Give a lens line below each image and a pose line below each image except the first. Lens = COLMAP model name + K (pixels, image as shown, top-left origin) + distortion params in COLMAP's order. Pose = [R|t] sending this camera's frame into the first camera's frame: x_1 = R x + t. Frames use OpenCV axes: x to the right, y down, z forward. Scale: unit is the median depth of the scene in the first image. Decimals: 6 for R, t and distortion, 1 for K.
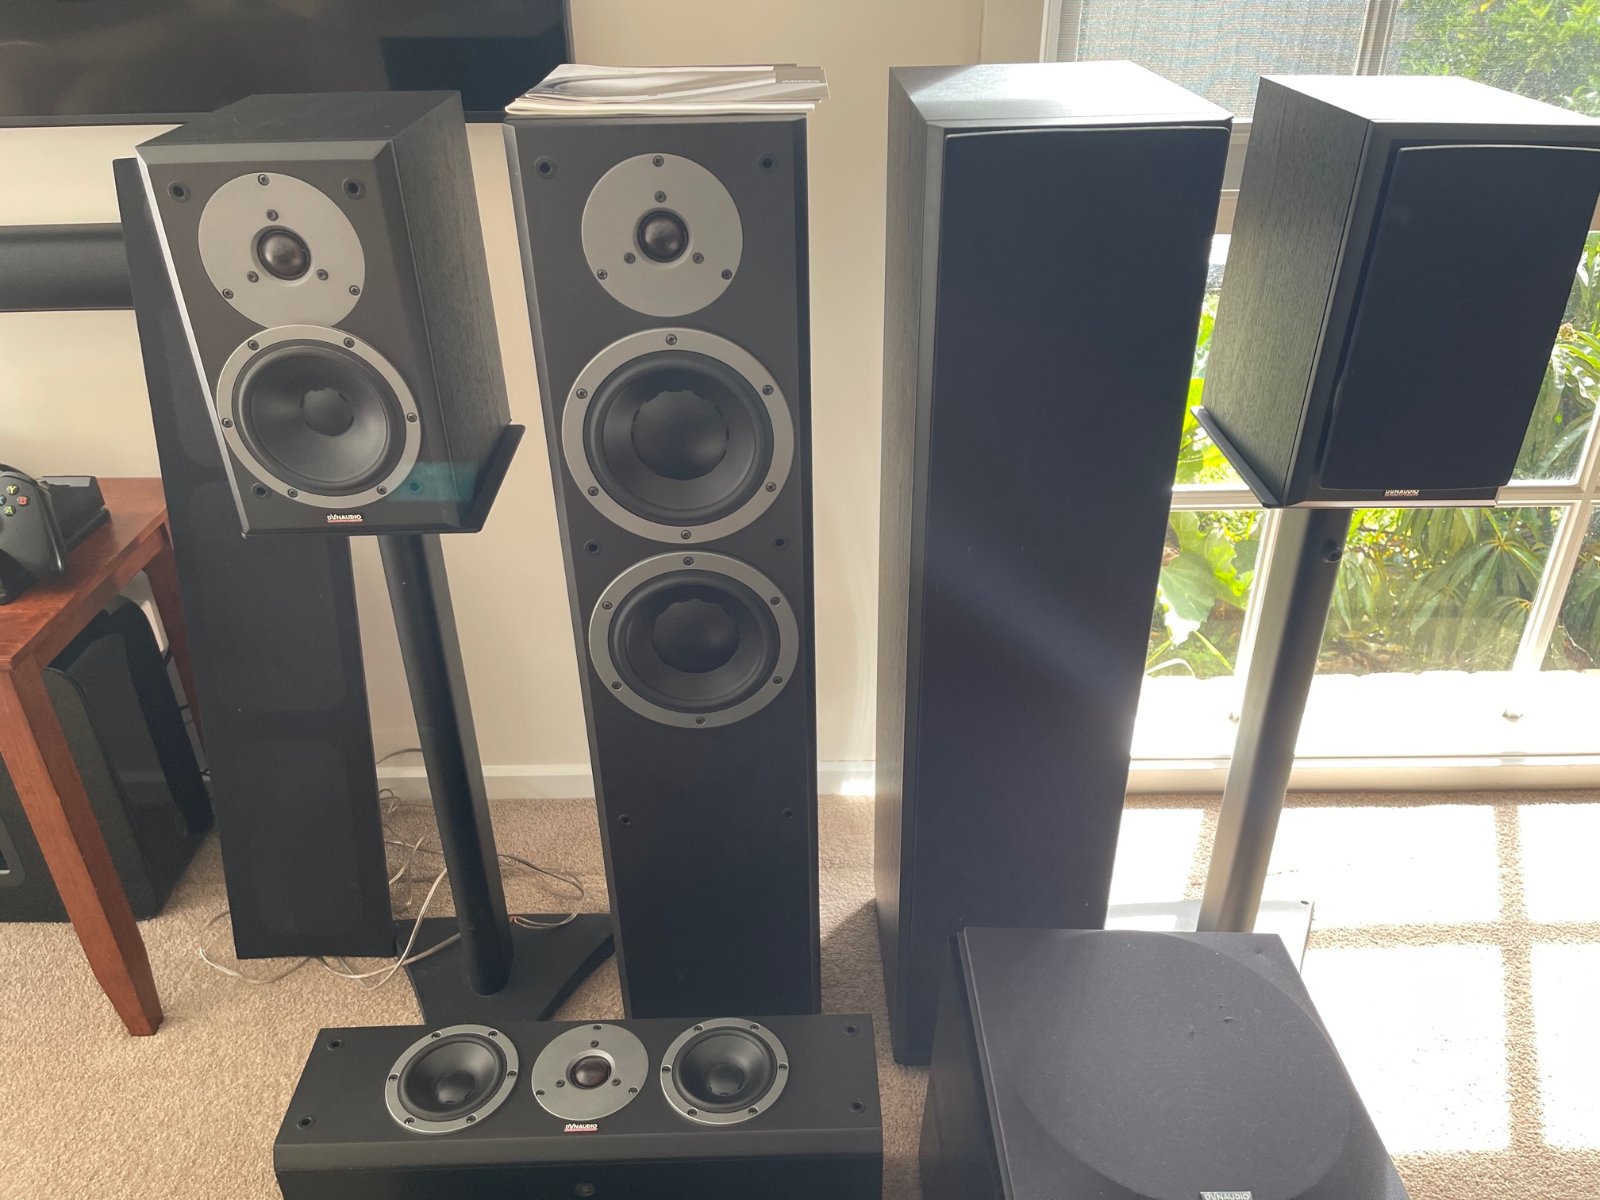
lens RADIAL K [[1203.9, 0, 800.0], [0, 1203.9, 600.0], [0, 0, 1]] dist [0.096032, -0.142496]
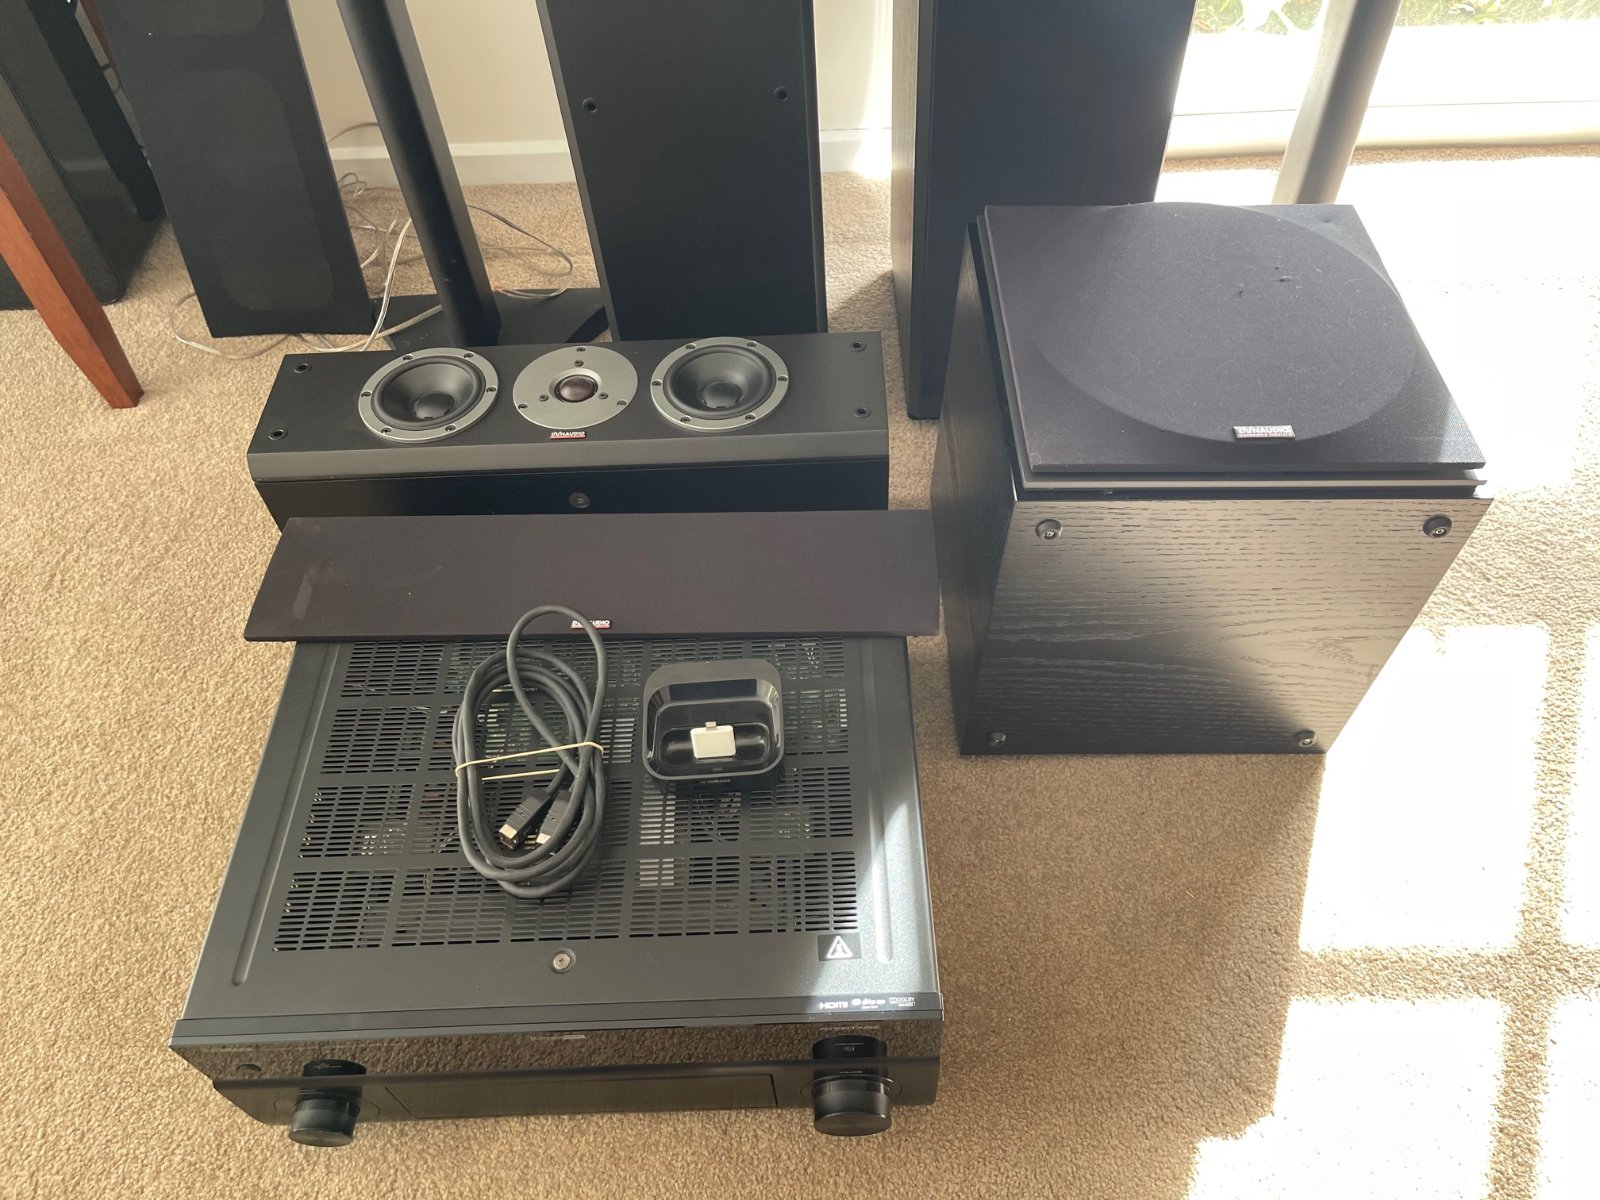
lens RADIAL K [[1211.1, 0, 794.6], [0, 1211.1, 605.3], [0, 0, 1]] dist [0.073913, -0.116150]
pose [[0.999256, -0.014412, -0.035766, 0.021679], [0.026564, 0.929618, 0.367566, 0.172106], [0.027952, -0.368243, 0.929309, 0.068272]]
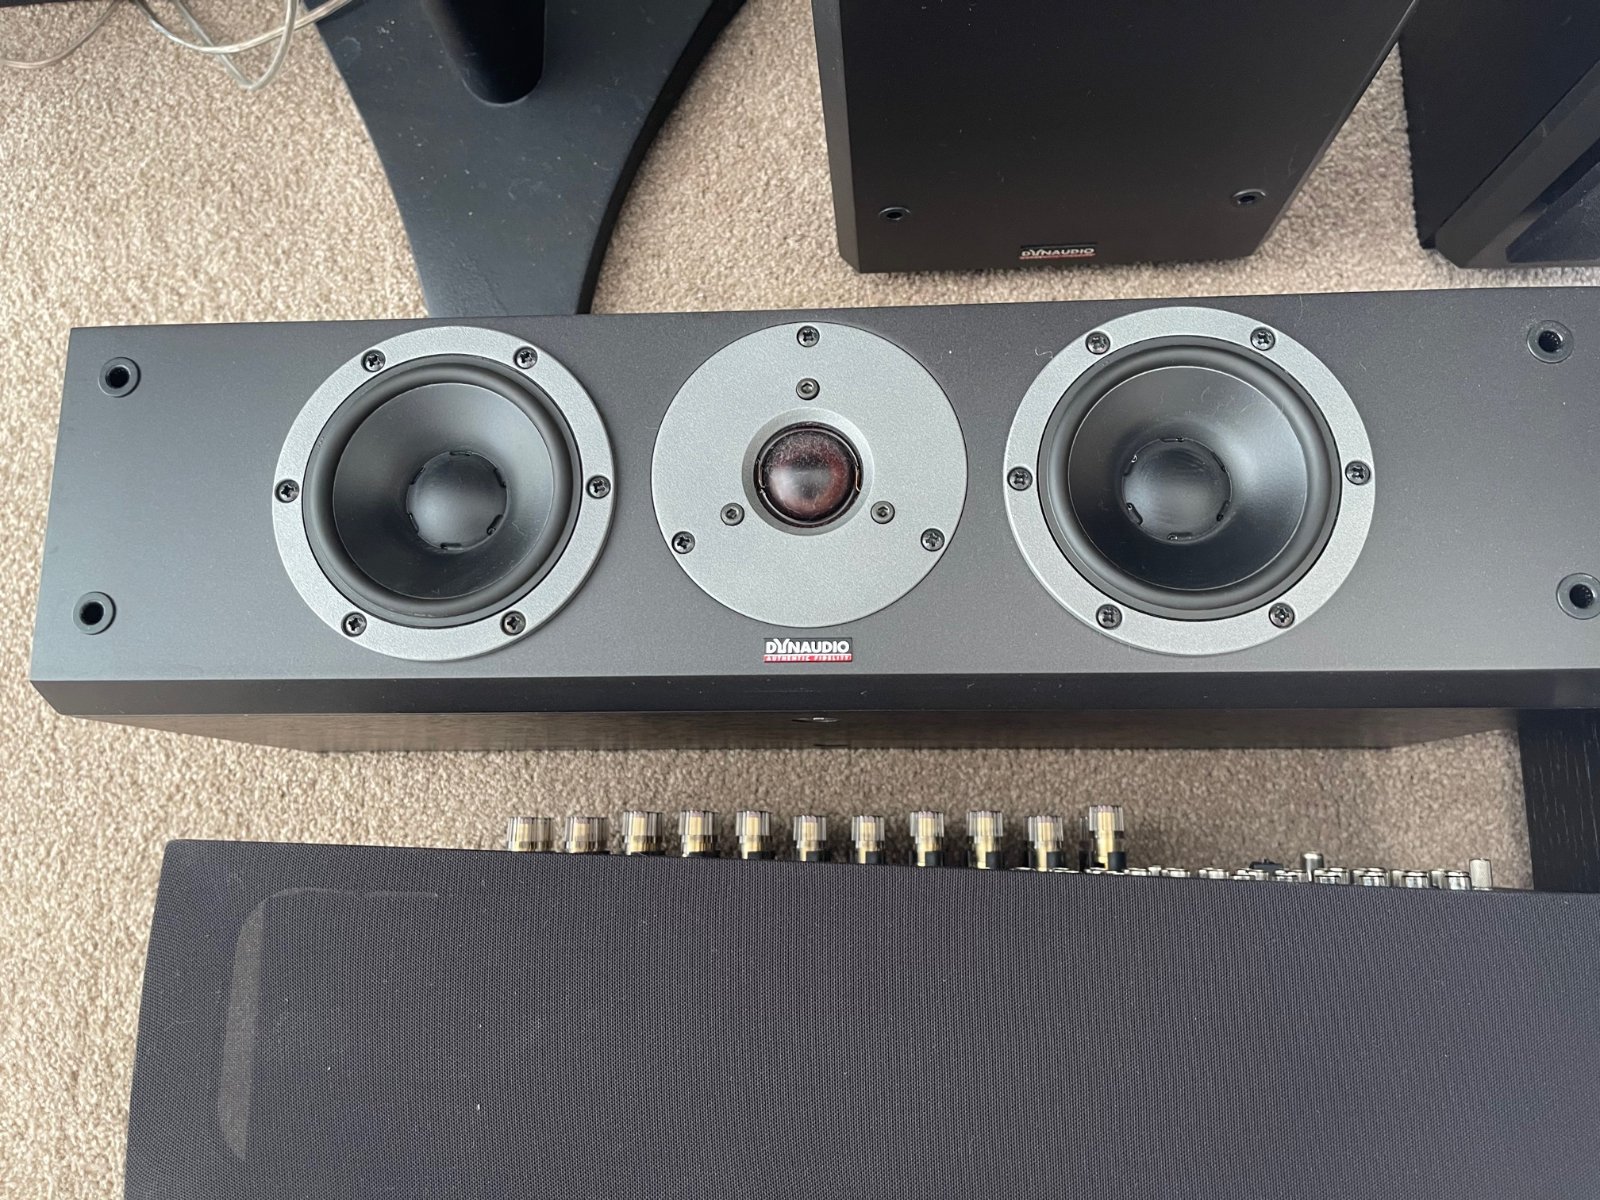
lens RADIAL K [[1211.1, 0, 794.6], [0, 1211.1, 605.3], [0, 0, 1]] dist [0.073913, -0.116150]
pose [[0.997830, 0.011928, -0.064749, -0.127840], [0.041955, 0.642710, 0.764960, 0.111794], [0.050739, -0.766017, 0.640815, 0.619438]]
